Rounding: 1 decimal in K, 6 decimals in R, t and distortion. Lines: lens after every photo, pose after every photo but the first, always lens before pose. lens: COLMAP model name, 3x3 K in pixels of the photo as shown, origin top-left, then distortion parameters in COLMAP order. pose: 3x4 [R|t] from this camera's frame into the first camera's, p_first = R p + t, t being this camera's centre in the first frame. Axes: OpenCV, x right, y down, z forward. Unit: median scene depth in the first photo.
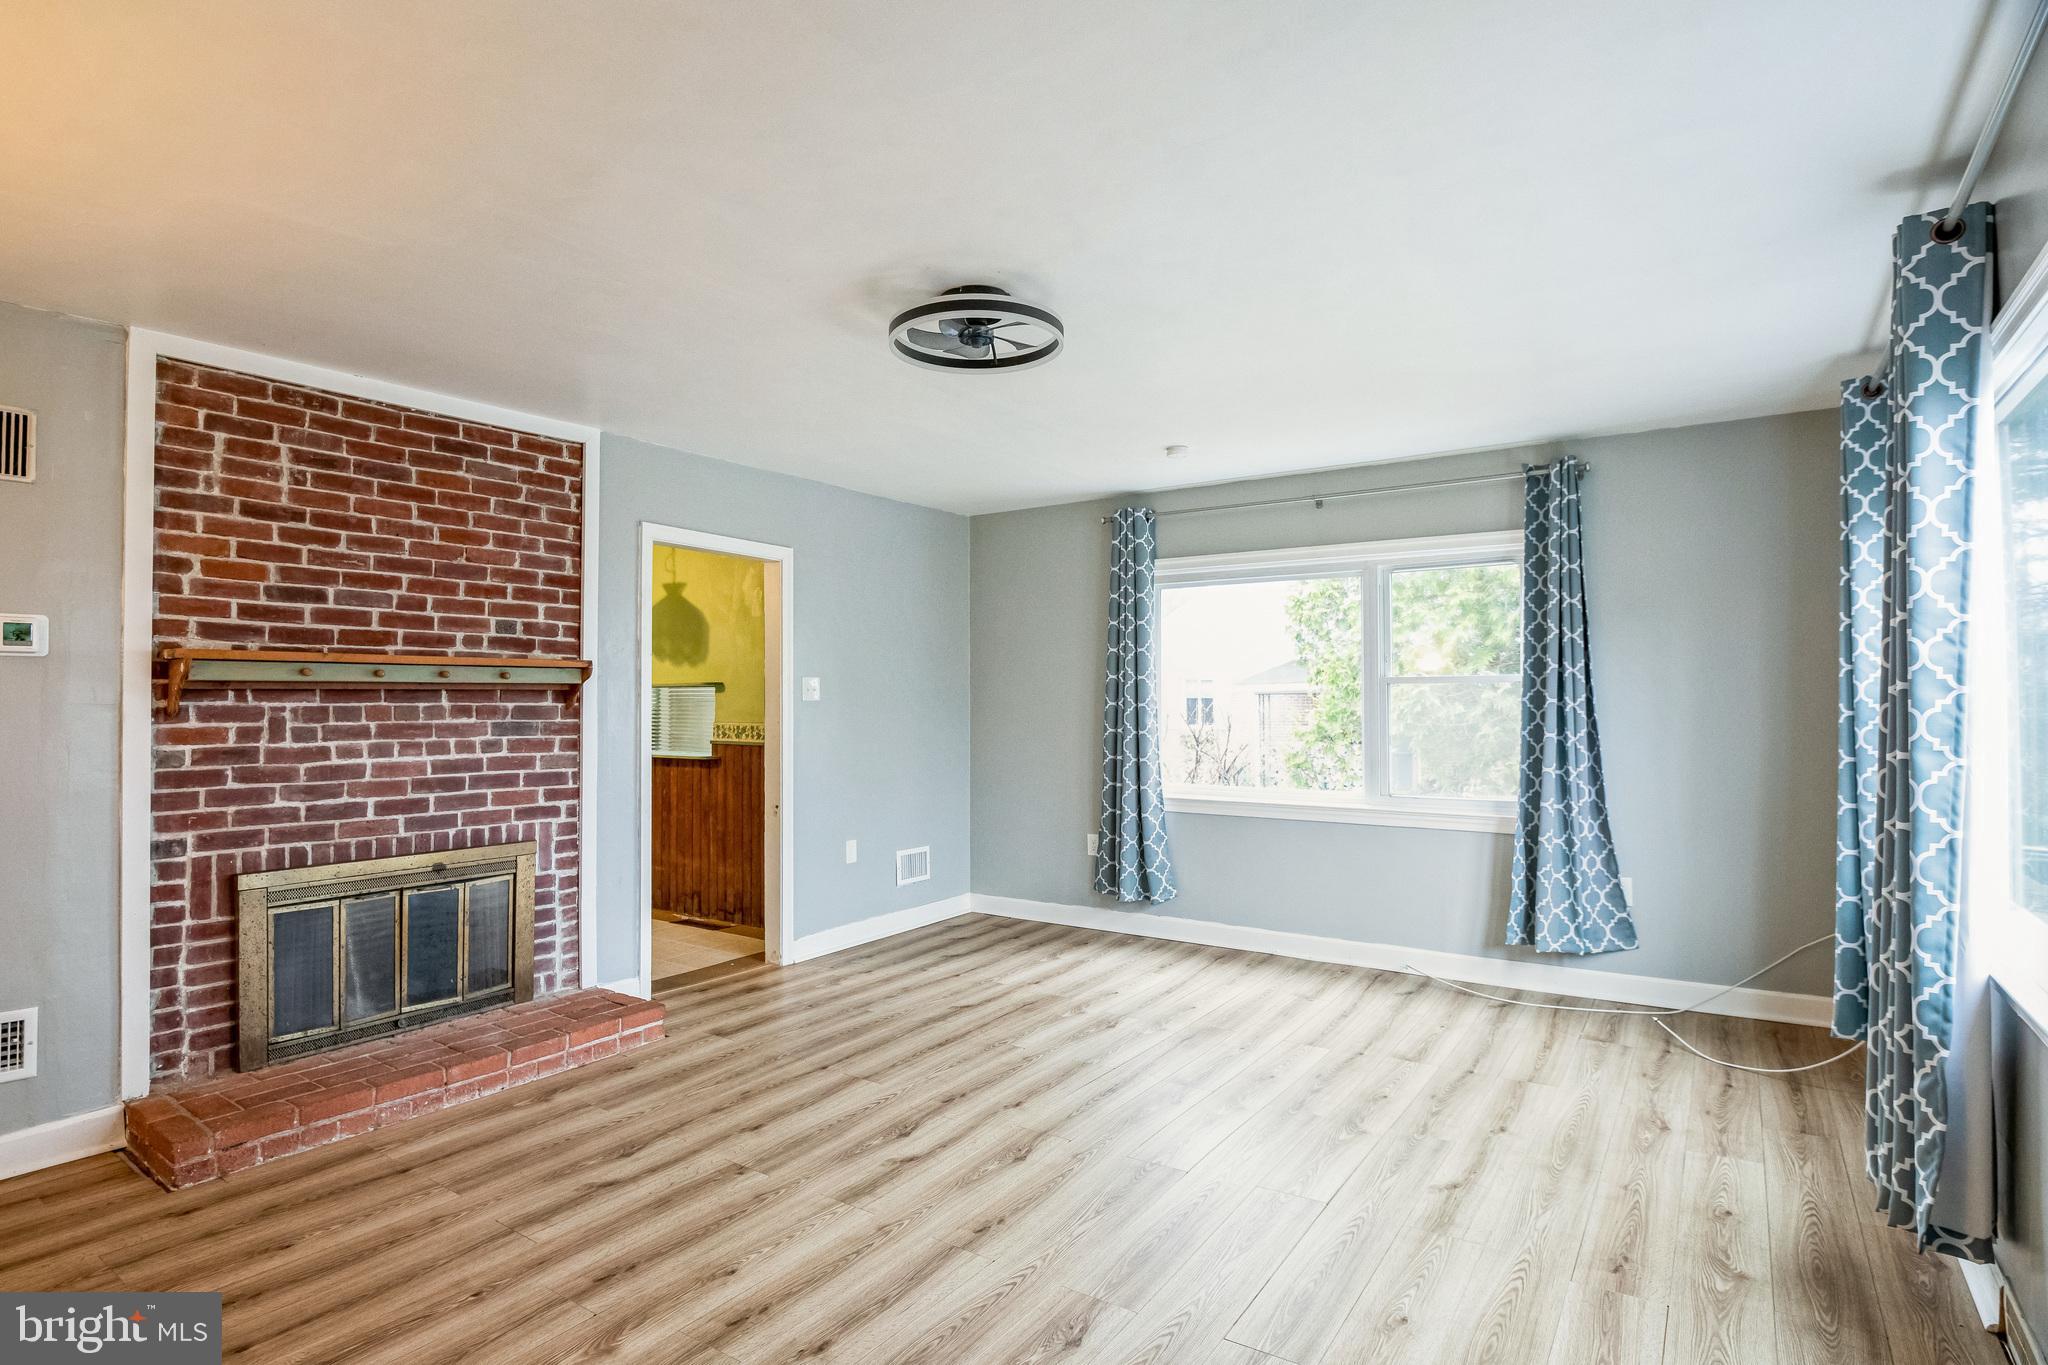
lens RADIAL K [[1001.6, 0, 1019.6], [0, 1001.6, 695.8], [0, 0, 1]] dist [-0.018052, -0.002951]
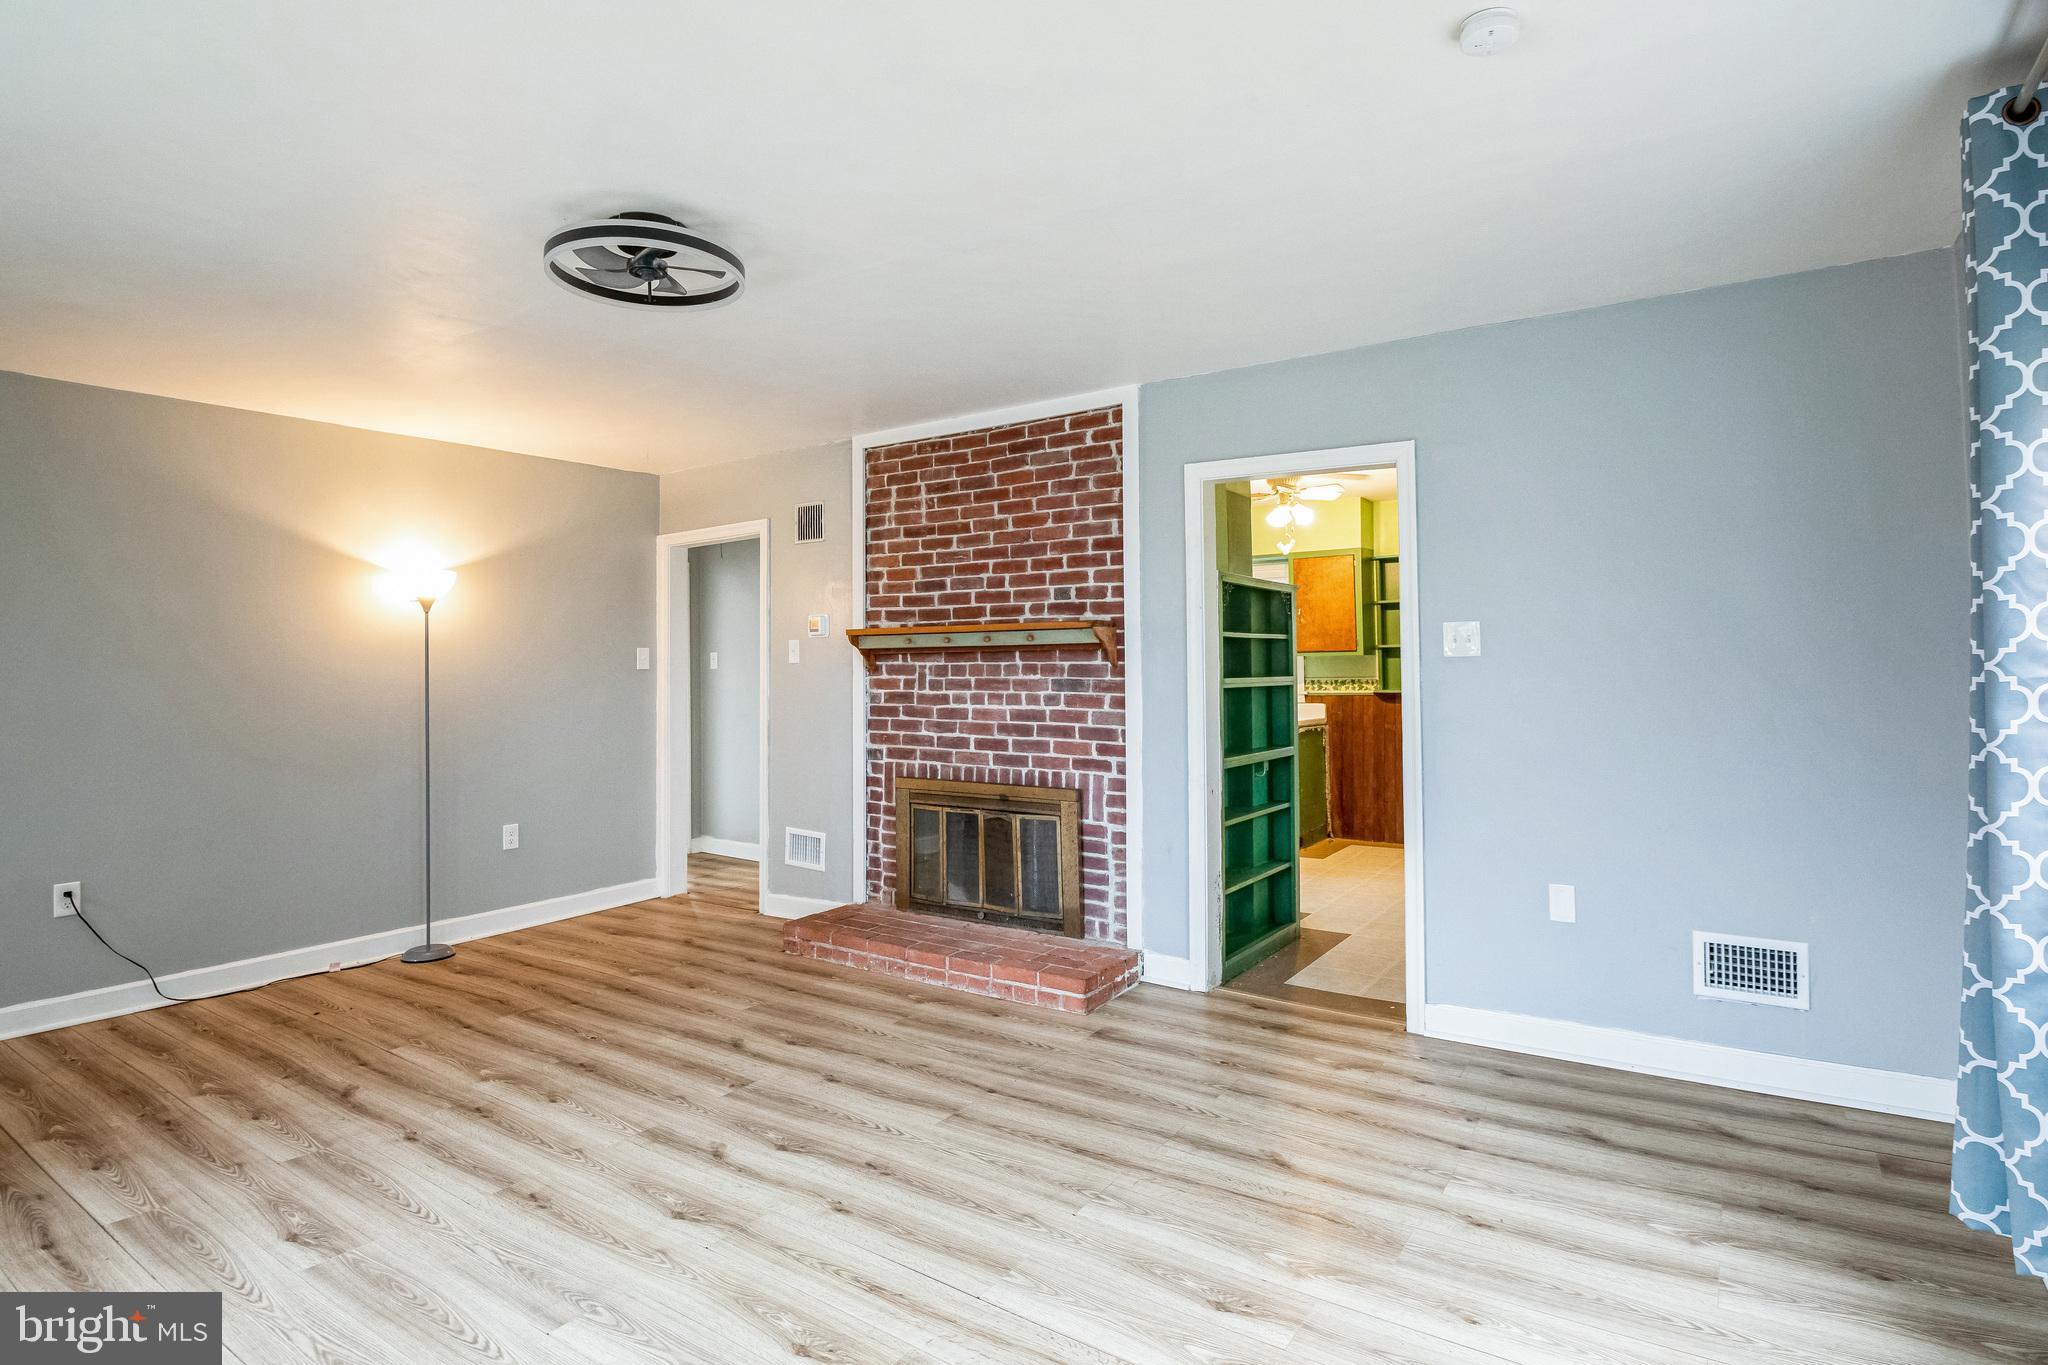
lens RADIAL K [[1001.6, 0, 978.4], [0, 1001.6, 637.0], [0, 0, 1]] dist [-0.018052, -0.002951]
pose [[0.030295, -0.025163, -0.999224, 0.674543], [0.011812, 0.999622, -0.024815, 0.006876], [0.999471, -0.011052, 0.030581, 0.984365]]
